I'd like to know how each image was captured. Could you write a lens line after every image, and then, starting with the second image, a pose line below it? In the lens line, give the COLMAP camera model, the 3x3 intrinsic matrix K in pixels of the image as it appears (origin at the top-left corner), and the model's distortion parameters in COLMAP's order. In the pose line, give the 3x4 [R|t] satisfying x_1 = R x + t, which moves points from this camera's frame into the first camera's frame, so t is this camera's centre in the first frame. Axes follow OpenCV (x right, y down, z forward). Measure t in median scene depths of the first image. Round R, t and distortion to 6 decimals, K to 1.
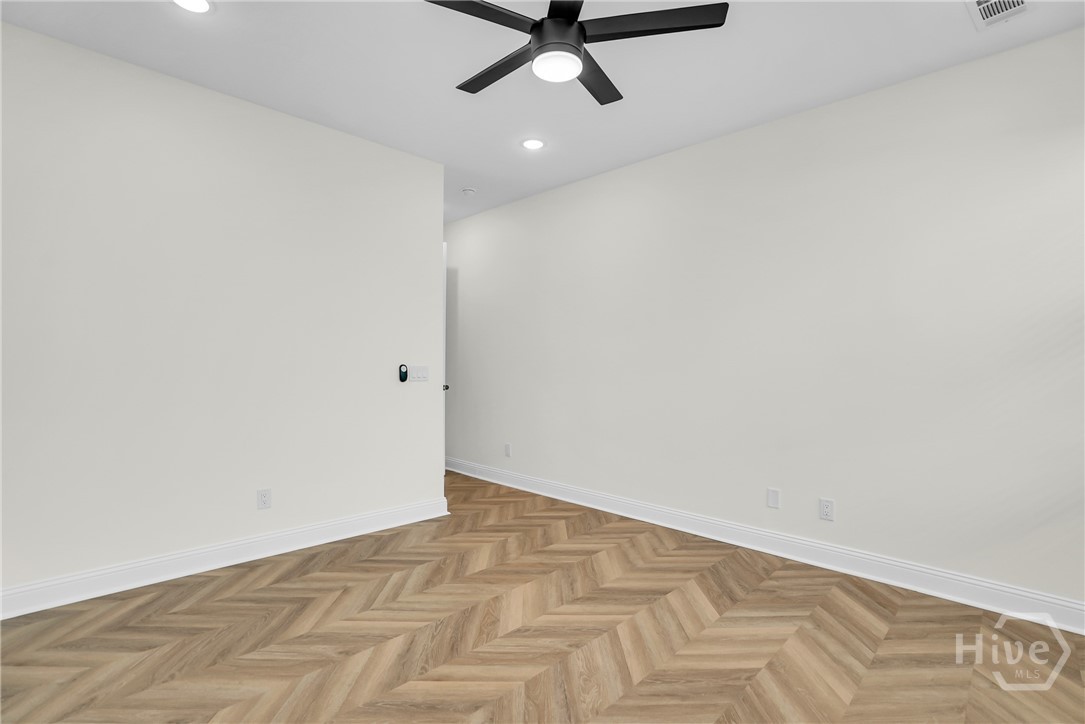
lens RADIAL K [[509.4, 0, 542.5], [0, 509.4, 362.0], [0, 0, 1]] dist [0.013952, 0.000893]
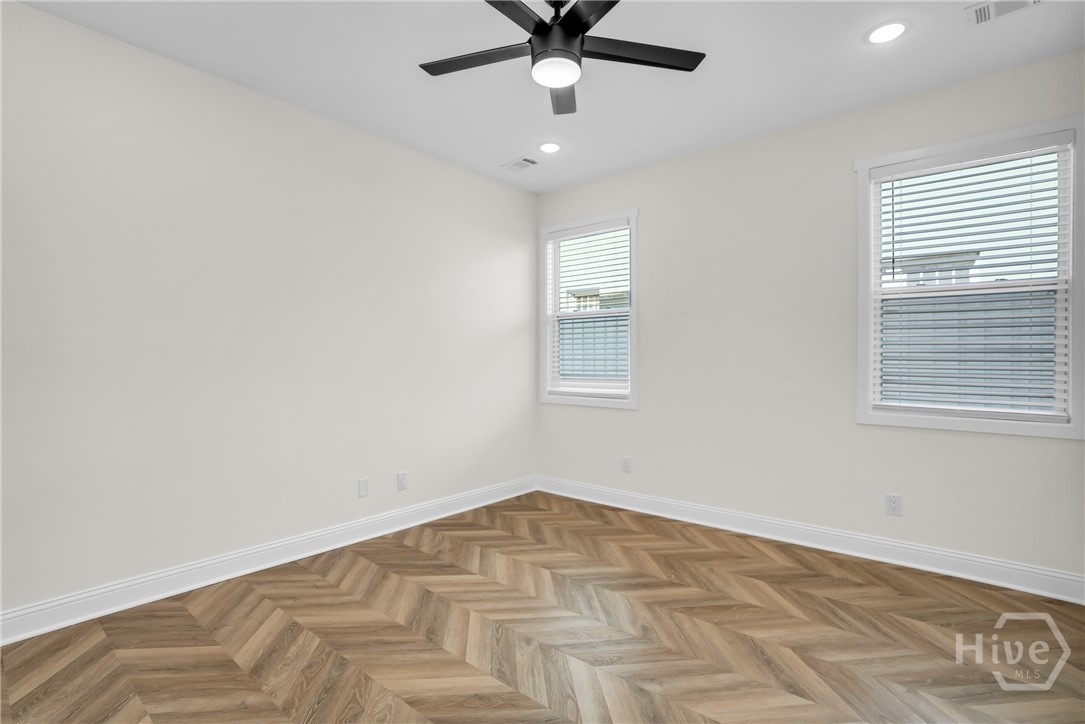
lens RADIAL K [[509.4, 0, 542.5], [0, 509.4, 362.0], [0, 0, 1]] dist [0.013952, 0.000893]
pose [[-0.084670, 0.002150, 0.996407, -0.706972], [-0.015854, 0.999868, -0.003505, 0.000958], [-0.996283, -0.016094, -0.084625, 0.788987]]
